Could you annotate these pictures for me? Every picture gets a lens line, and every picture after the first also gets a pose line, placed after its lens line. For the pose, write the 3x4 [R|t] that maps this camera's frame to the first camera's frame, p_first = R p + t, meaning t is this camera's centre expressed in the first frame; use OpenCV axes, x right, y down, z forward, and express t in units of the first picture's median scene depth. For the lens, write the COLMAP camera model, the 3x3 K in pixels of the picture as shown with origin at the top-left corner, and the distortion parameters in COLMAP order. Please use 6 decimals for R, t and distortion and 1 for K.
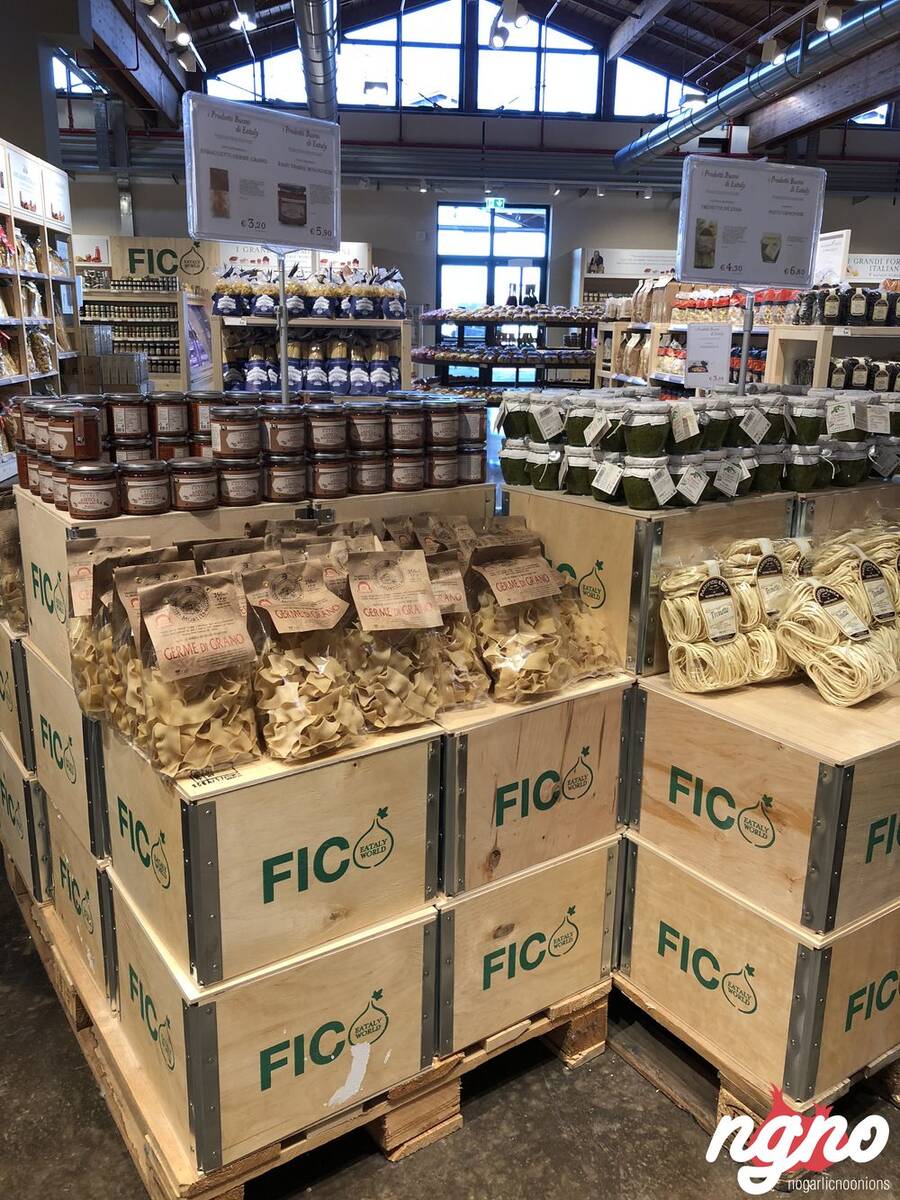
lens RADIAL K [[987.0, 0, 451.0], [0, 987.0, 578.6], [0, 0, 1]] dist [0.043370, -0.051121]
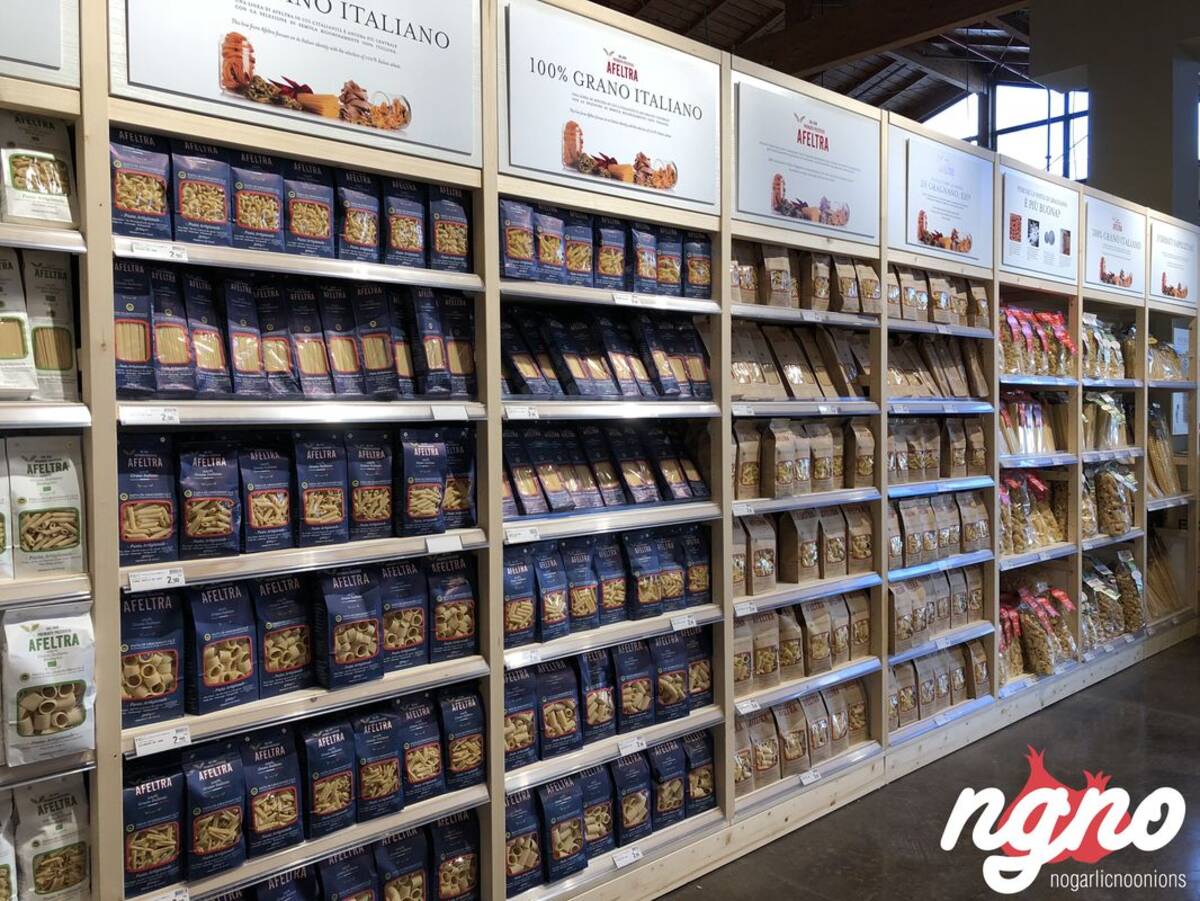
lens RADIAL K [[987.0, 0, 598.3], [0, 987.0, 439.4], [0, 0, 1]] dist [0.043370, -0.051121]
pose [[0.598015, 0.000563, -0.801484, -0.111128], [-0.184359, 0.973282, -0.136872, -0.124118], [0.779993, 0.229612, 0.582141, 0.387760]]
